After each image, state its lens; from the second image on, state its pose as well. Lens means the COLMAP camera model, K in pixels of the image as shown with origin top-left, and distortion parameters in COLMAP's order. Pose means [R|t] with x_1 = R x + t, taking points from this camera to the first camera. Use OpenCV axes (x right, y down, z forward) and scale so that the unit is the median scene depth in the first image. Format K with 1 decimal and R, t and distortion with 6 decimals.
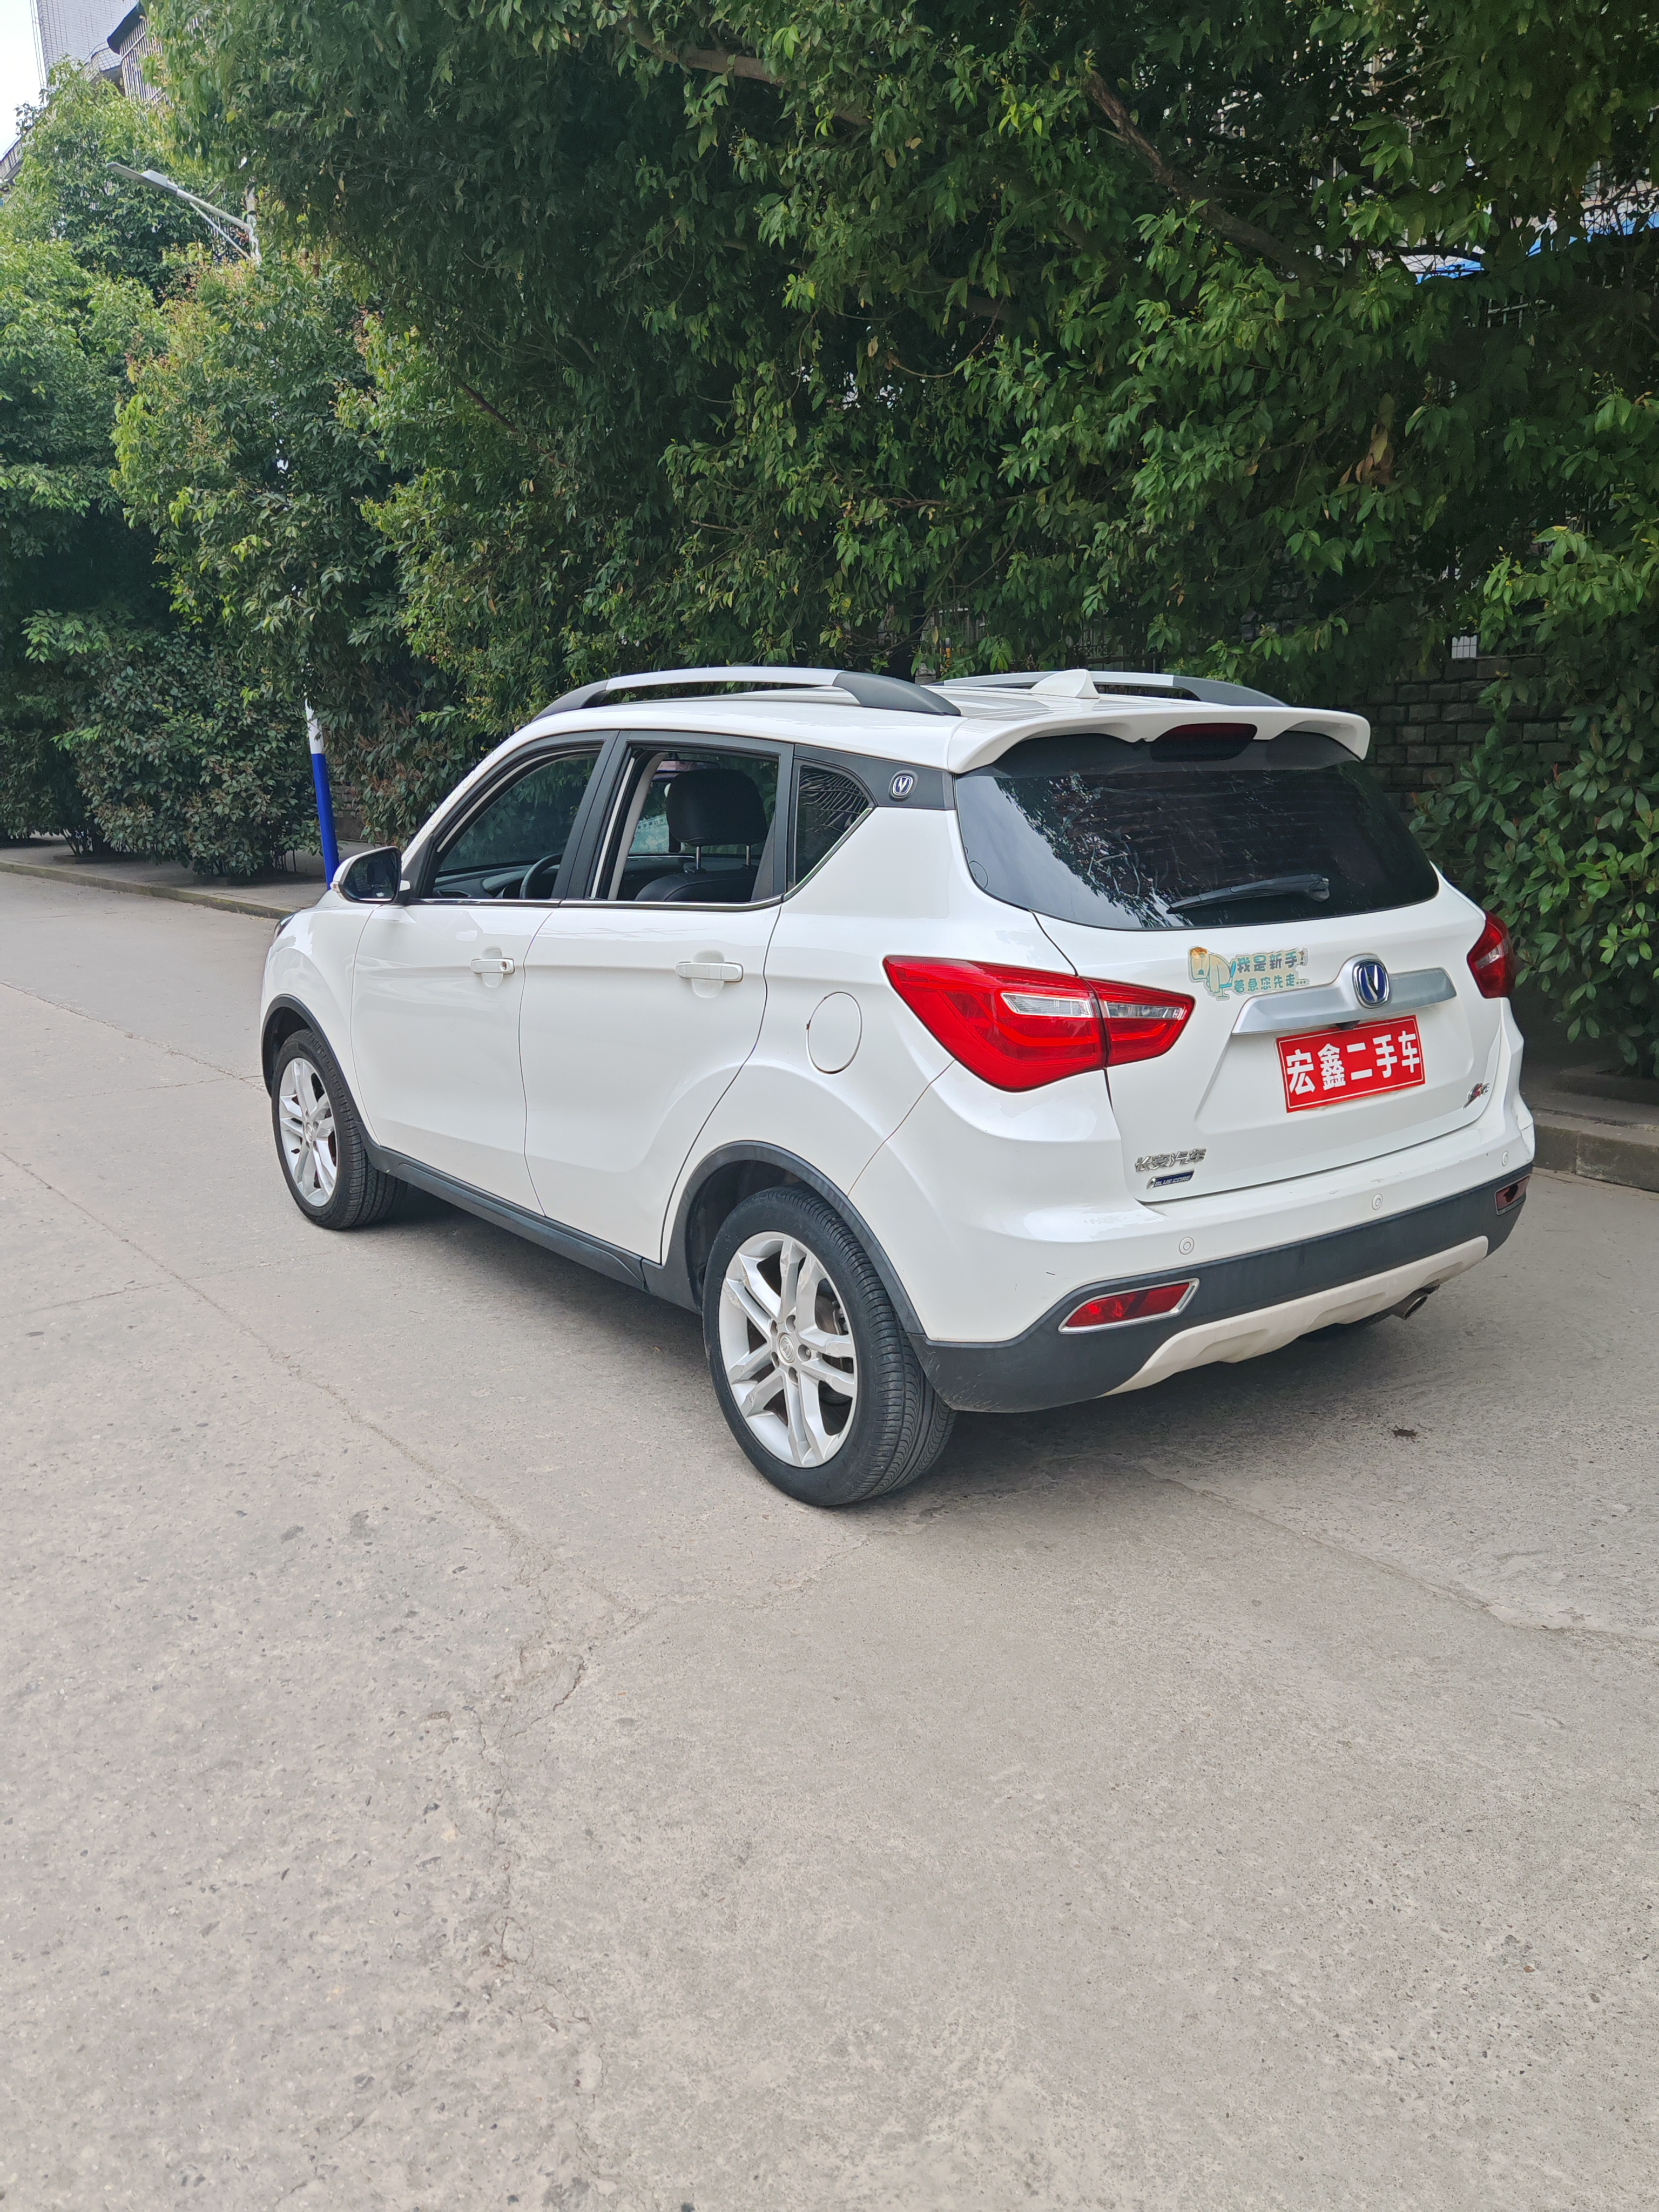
lens RADIAL K [[1728.0, 0, 836.2], [0, 1728.0, 1164.2], [0, 0, 1]] dist [0.040007, -0.048541]
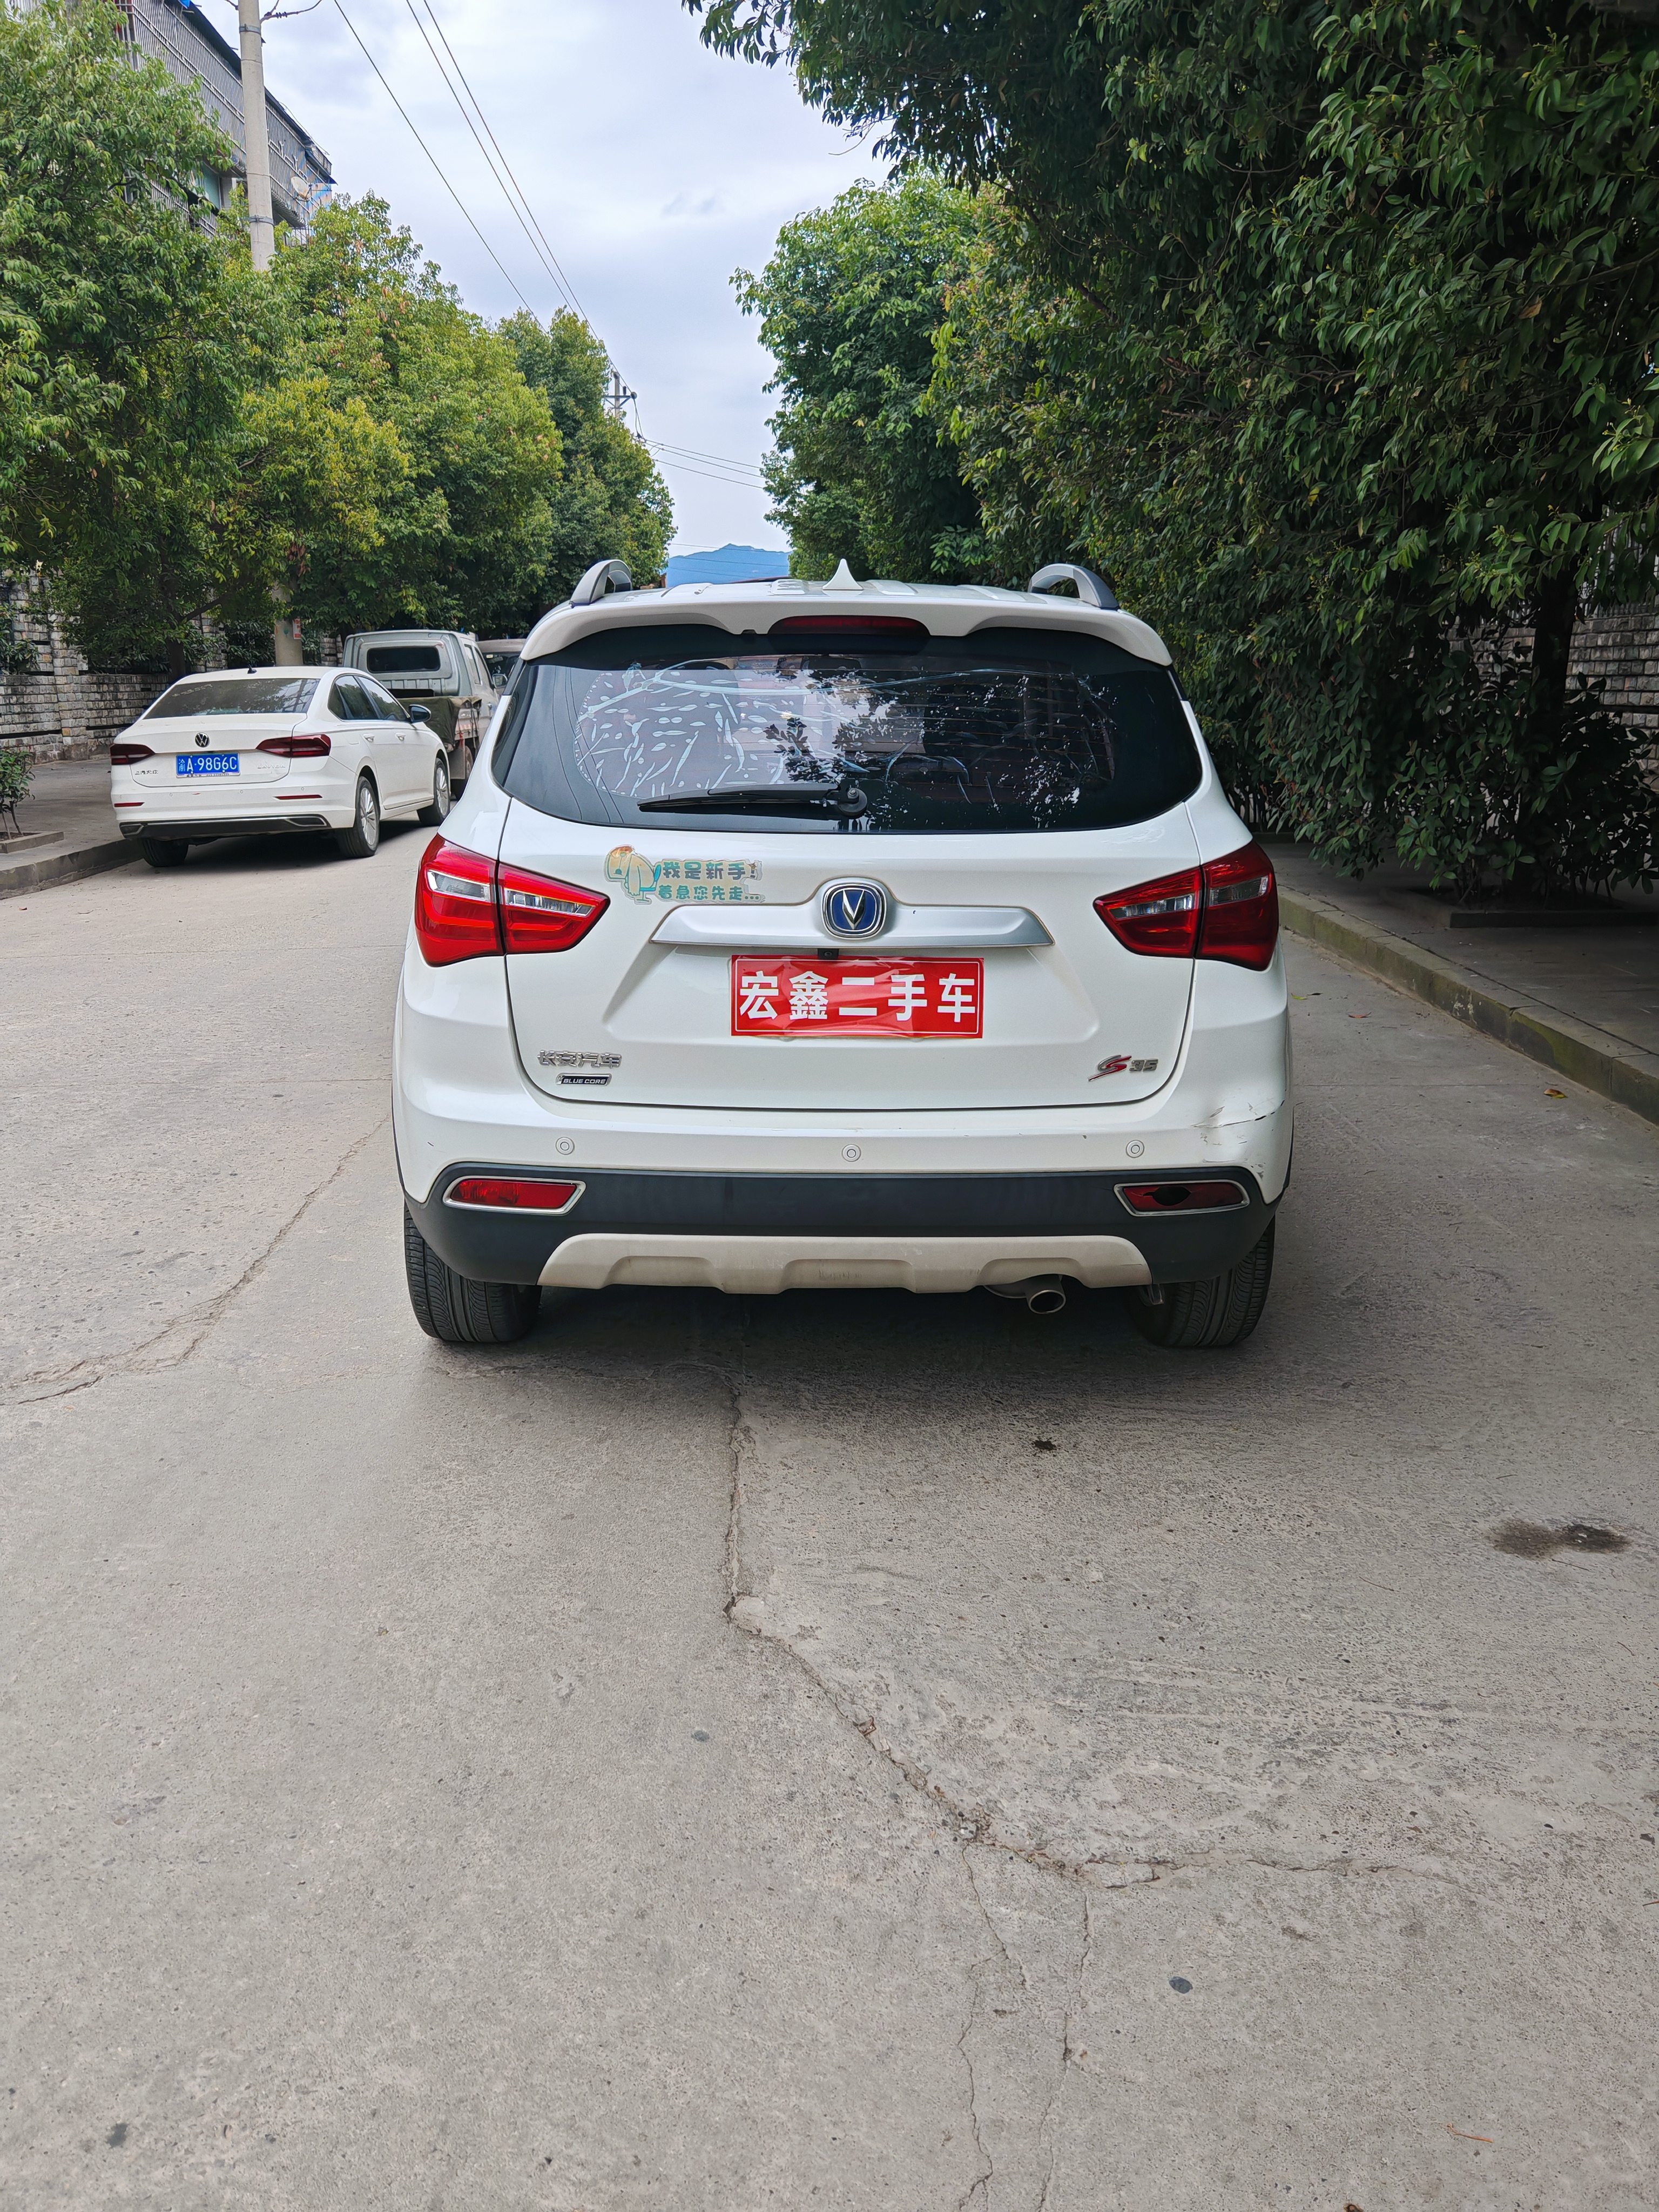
lens RADIAL K [[1728.0, 0, 836.2], [0, 1728.0, 1164.2], [0, 0, 1]] dist [0.040007, -0.048541]
pose [[0.798811, 0.188814, -0.571184, 0.820228], [-0.162928, 0.981886, 0.096721, -0.058653], [0.579100, 0.015800, 0.815104, 0.260299]]
